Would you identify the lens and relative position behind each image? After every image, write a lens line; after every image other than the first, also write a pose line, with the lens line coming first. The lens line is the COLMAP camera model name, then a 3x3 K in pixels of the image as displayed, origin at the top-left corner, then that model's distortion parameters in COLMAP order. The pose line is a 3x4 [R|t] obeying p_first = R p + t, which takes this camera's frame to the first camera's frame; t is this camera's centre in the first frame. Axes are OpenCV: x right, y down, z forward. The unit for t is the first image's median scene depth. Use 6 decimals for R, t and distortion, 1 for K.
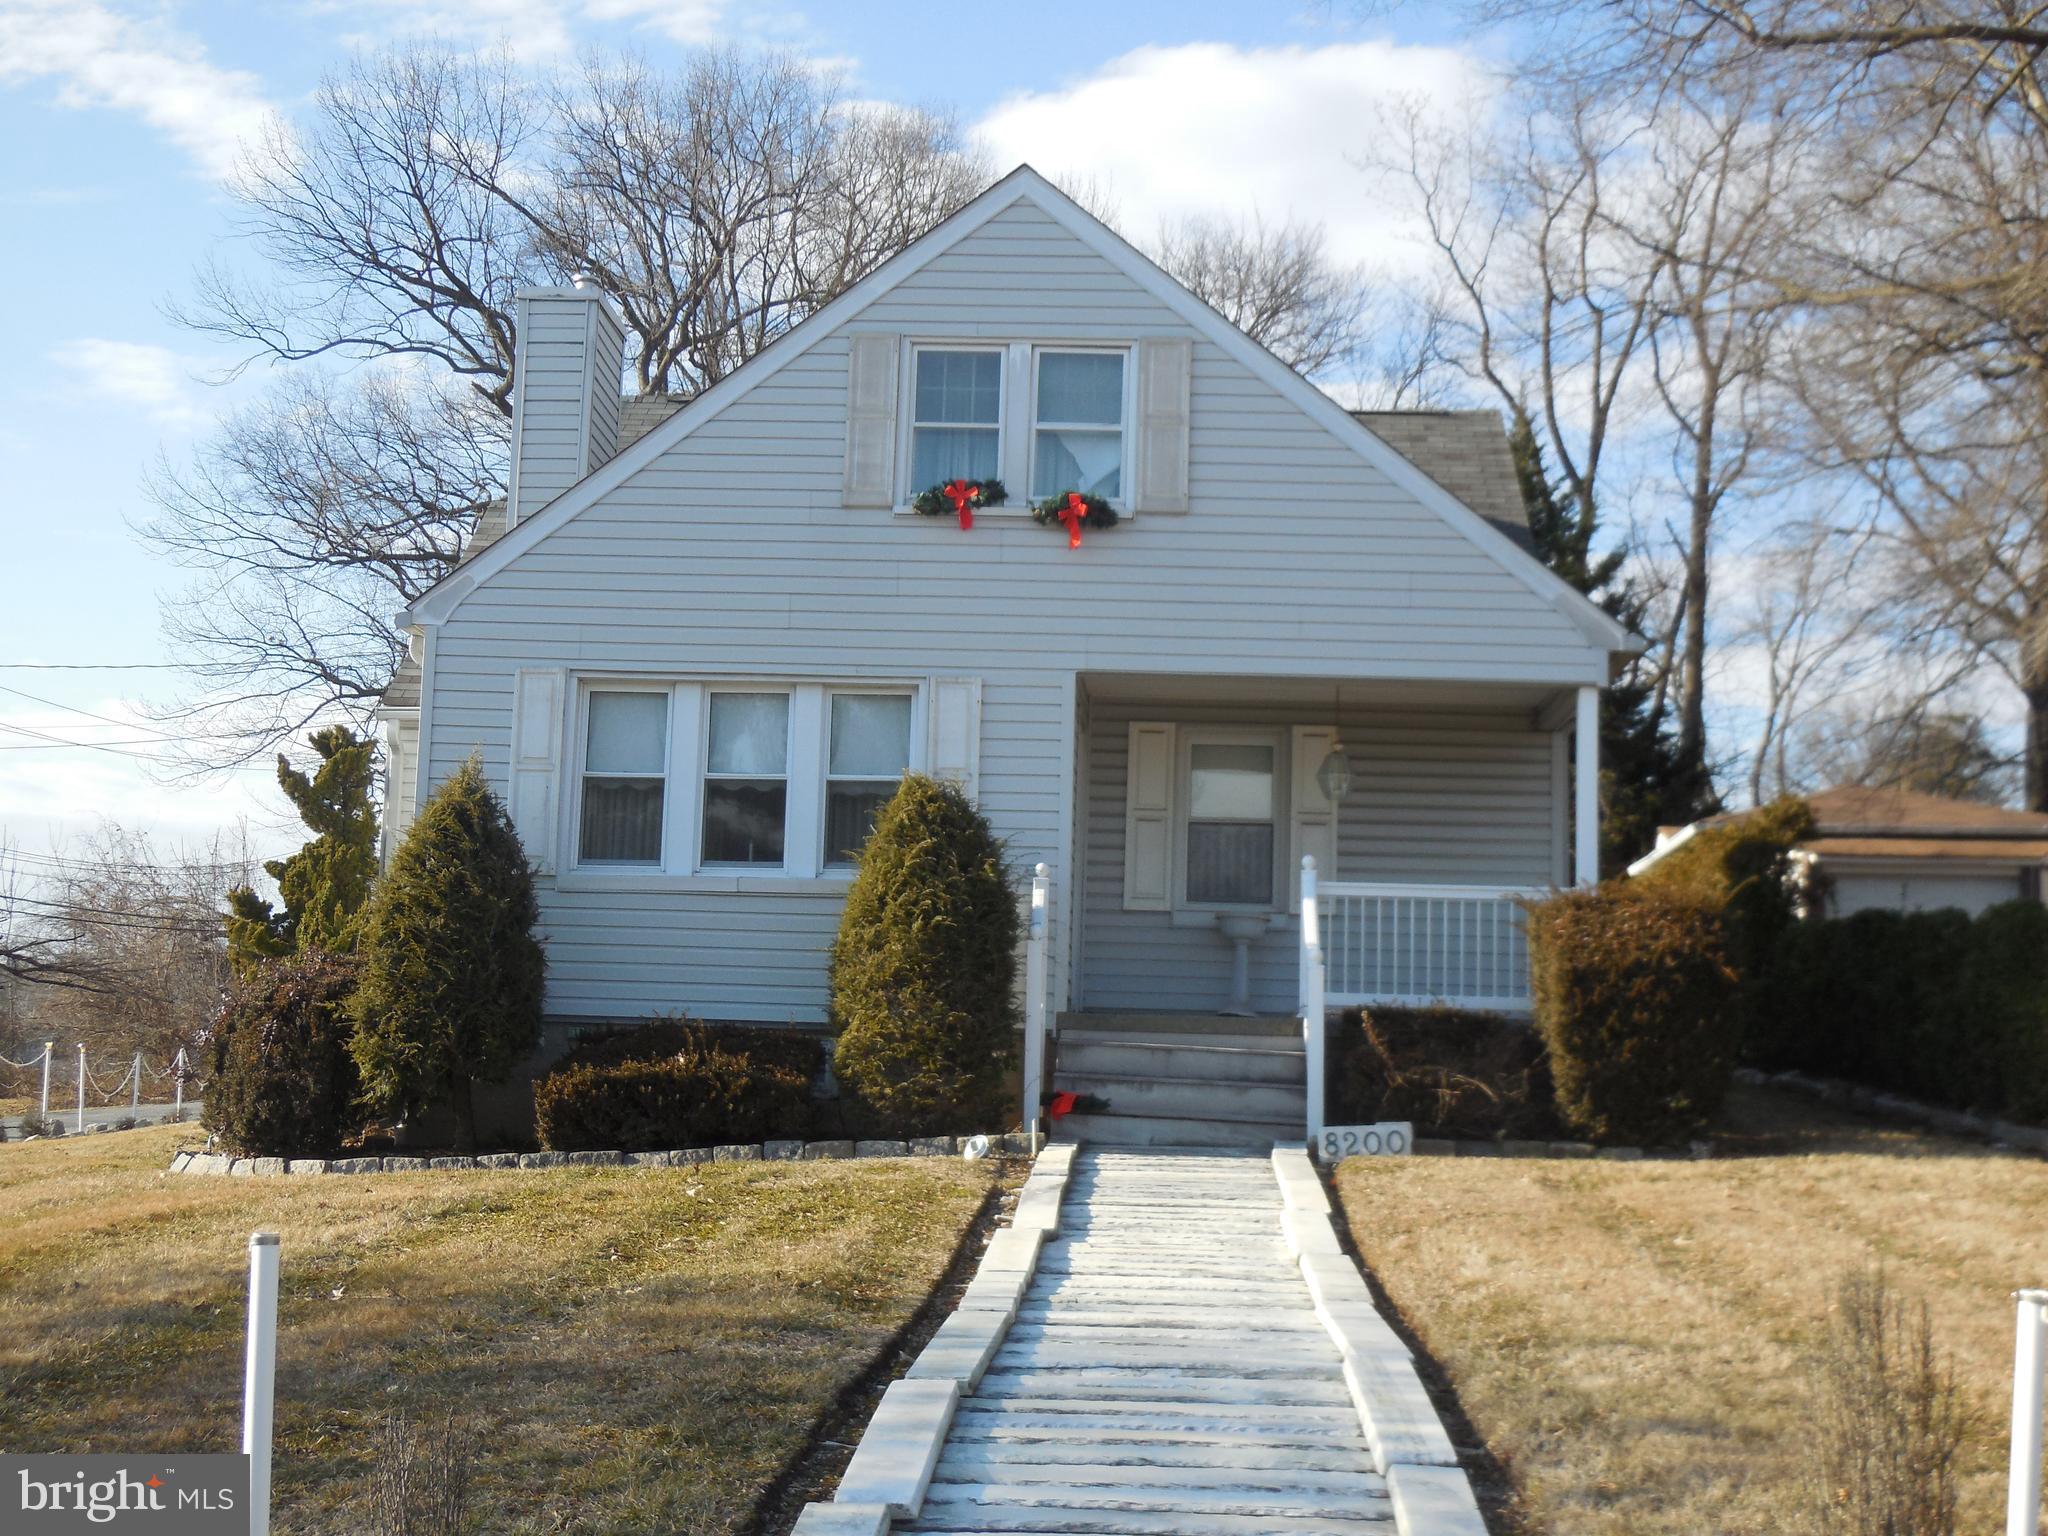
lens RADIAL K [[2684.6, 0, 1038.2], [0, 2684.6, 714.6], [0, 0, 1]] dist [-0.075442, 0.000000]
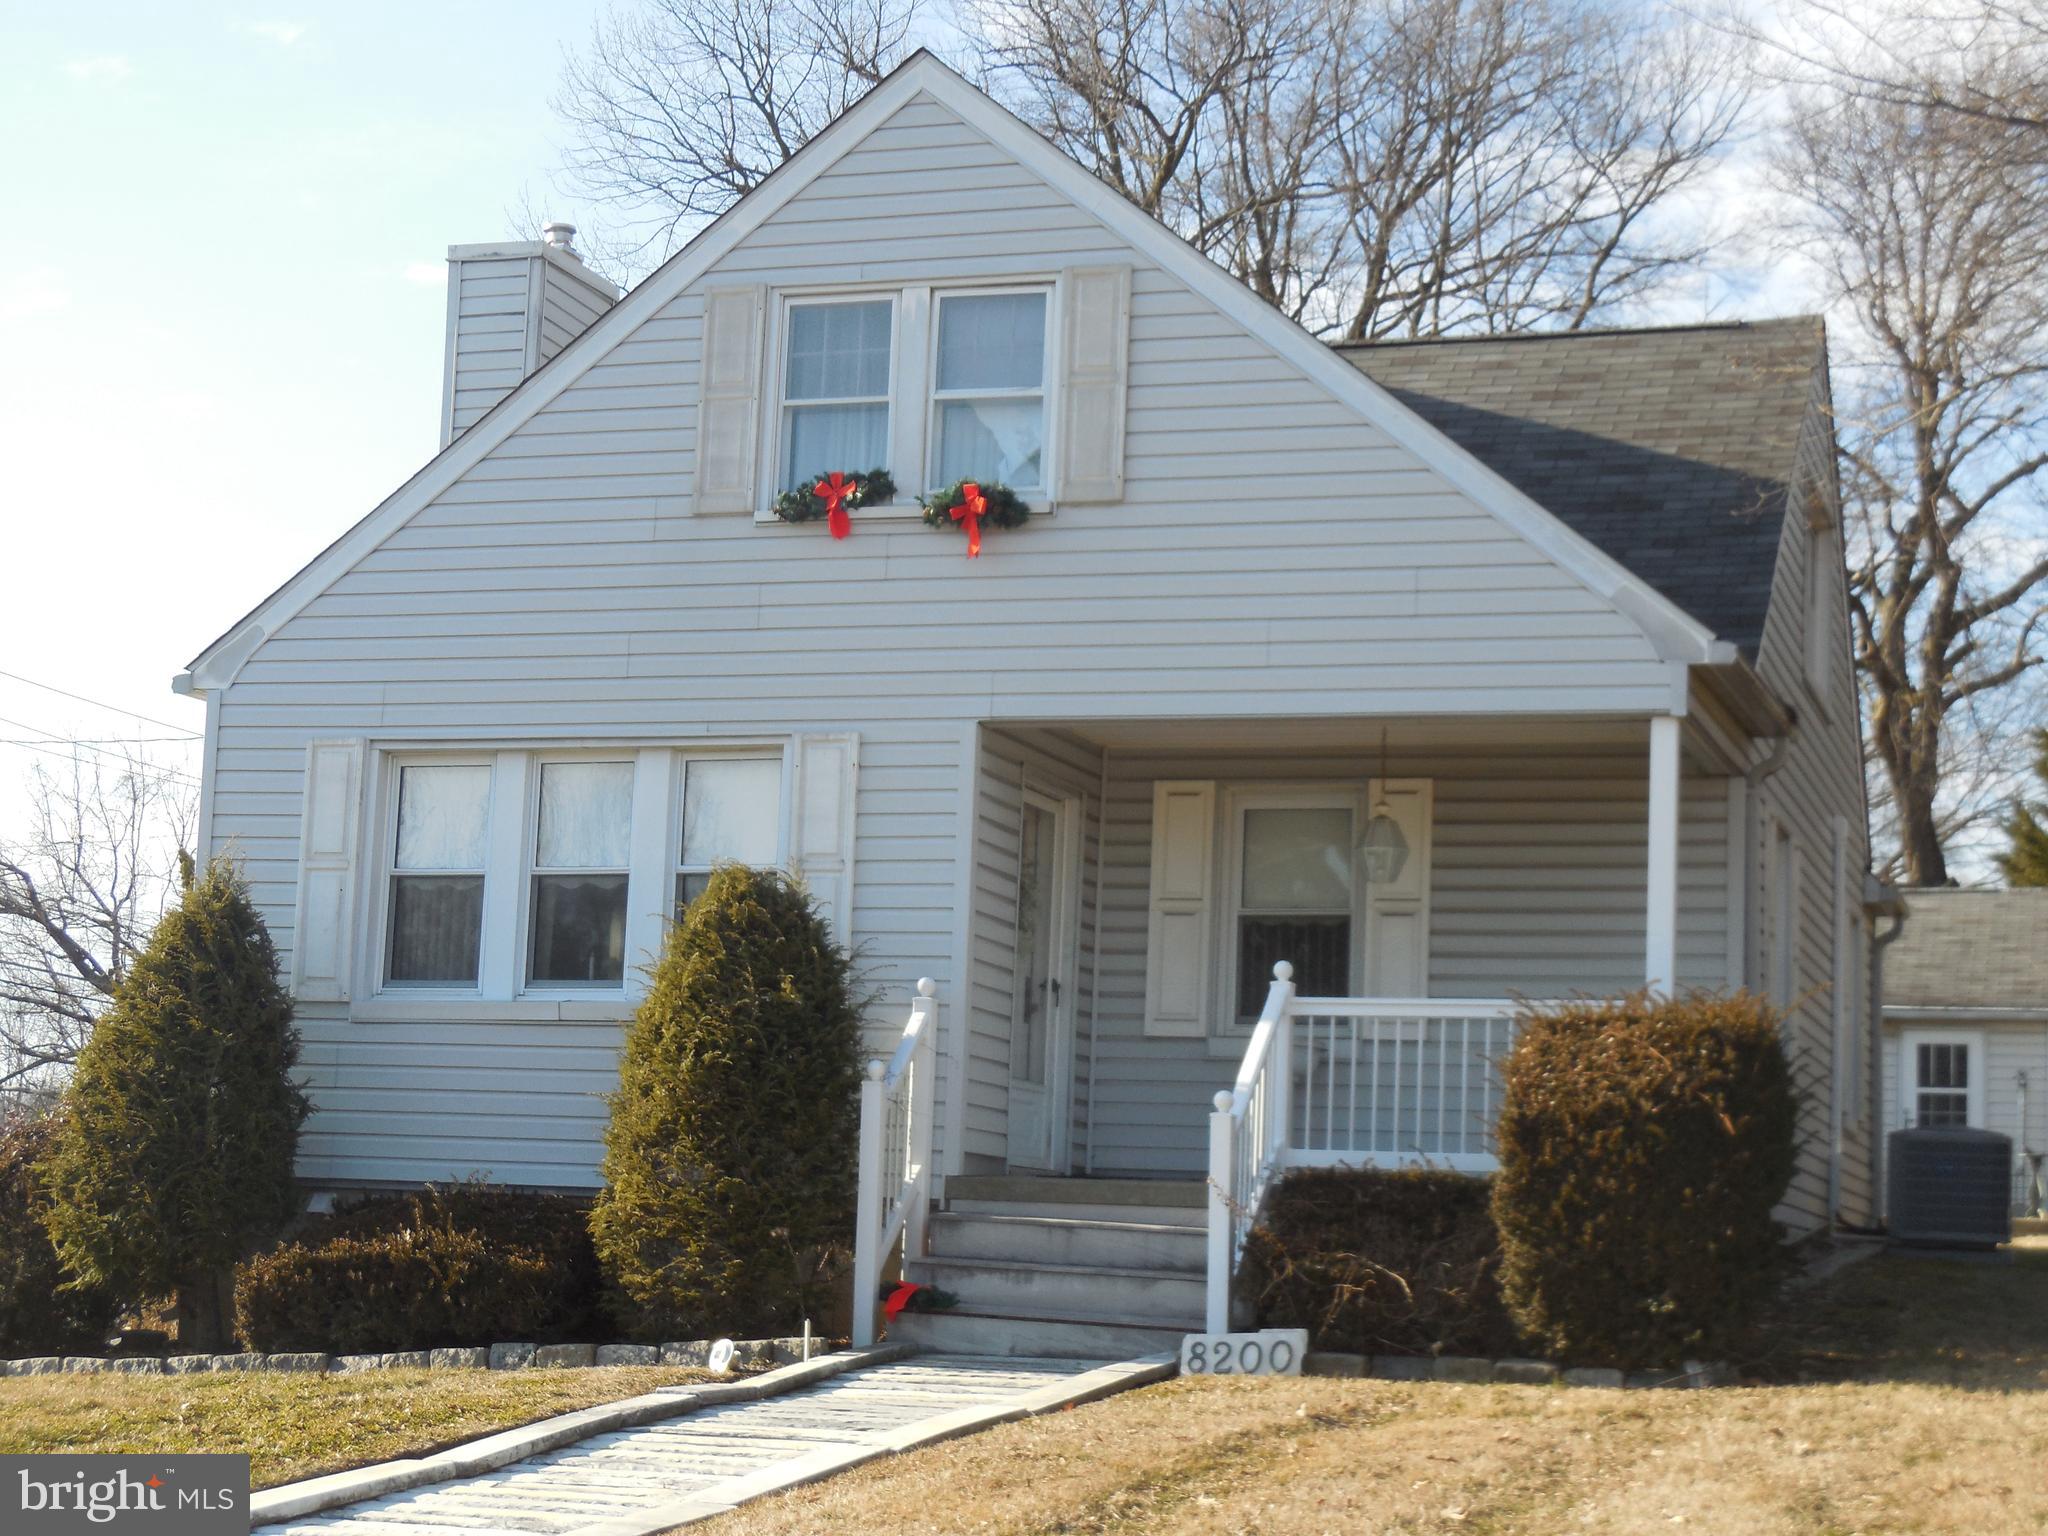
lens RADIAL K [[3724.3, 0, 1057.1], [0, 3724.3, 671.7], [0, 0, 1]] dist [-0.078650, 0.000000]
pose [[0.959575, -0.038637, -0.278790, 0.325783], [0.032971, 0.999144, -0.024987, -0.002923], [0.279516, 0.014785, 0.960027, 0.008102]]
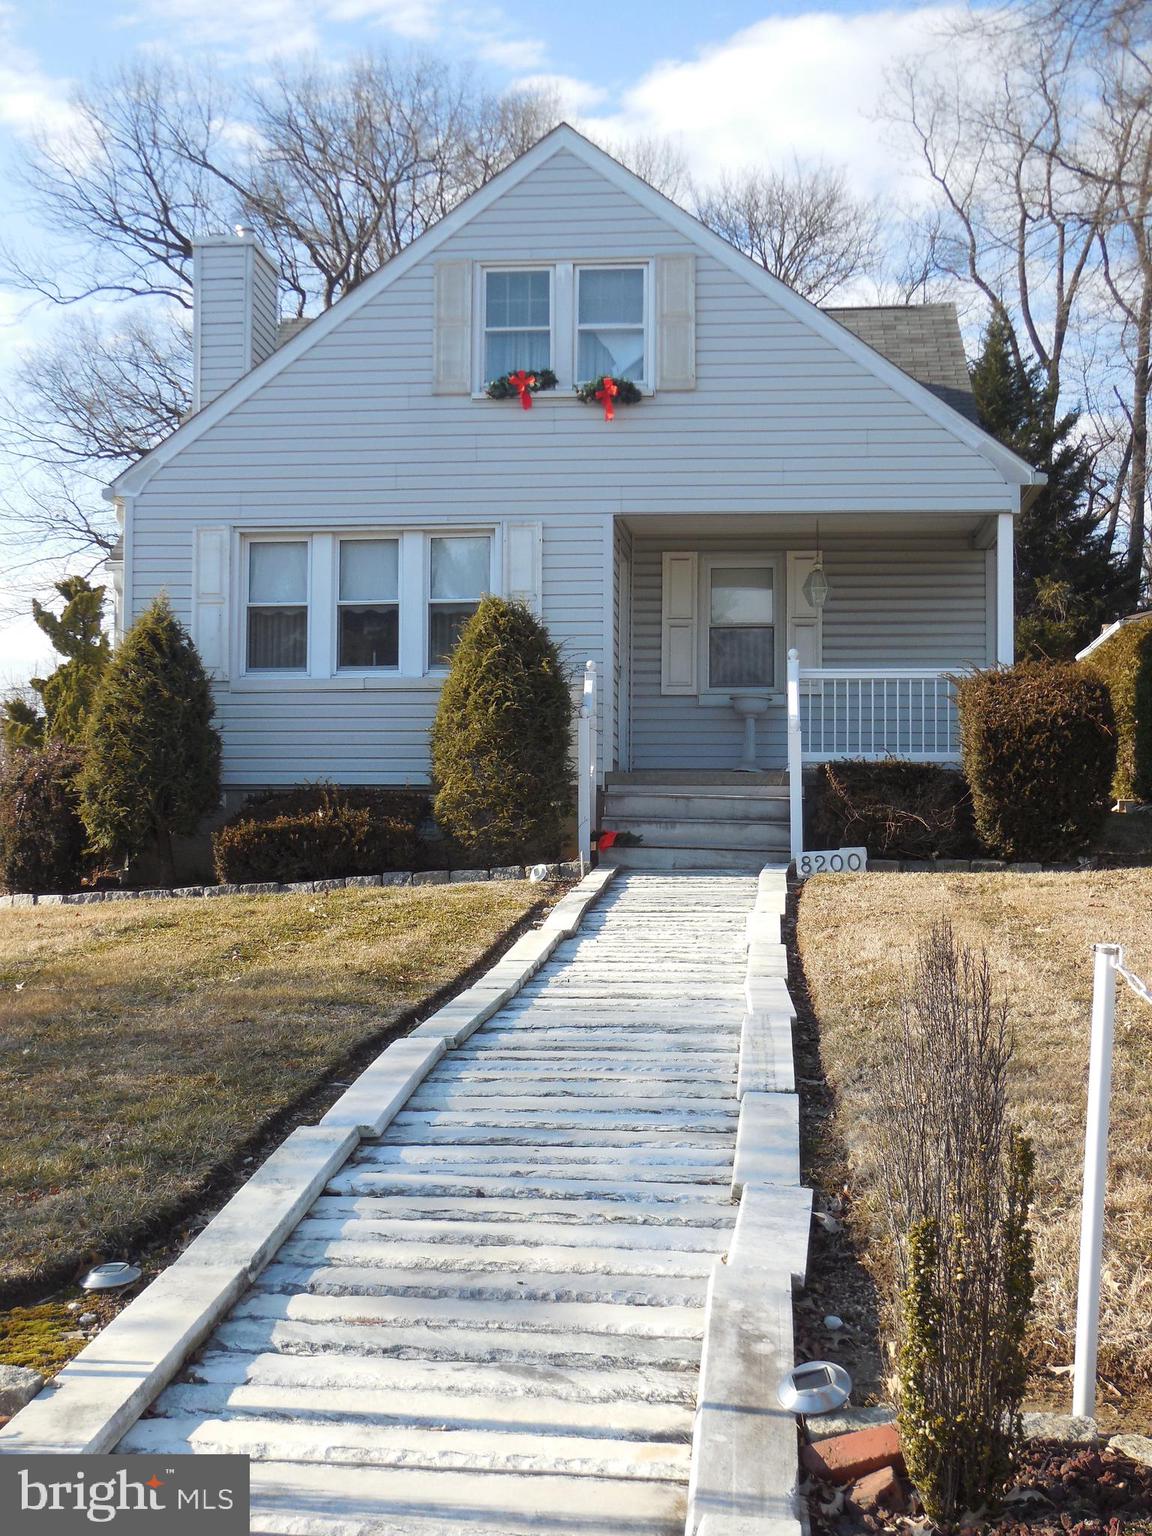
lens RADIAL K [[2013.4, 0, 554.2], [0, 2013.4, 786.2], [0, 0, 1]] dist [-0.075442, 0.000000]
pose [[0.997901, -0.026338, -0.059153, 0.040175], [0.032847, 0.993175, 0.111911, 0.005049], [0.055802, -0.113619, 0.991956, 0.004669]]
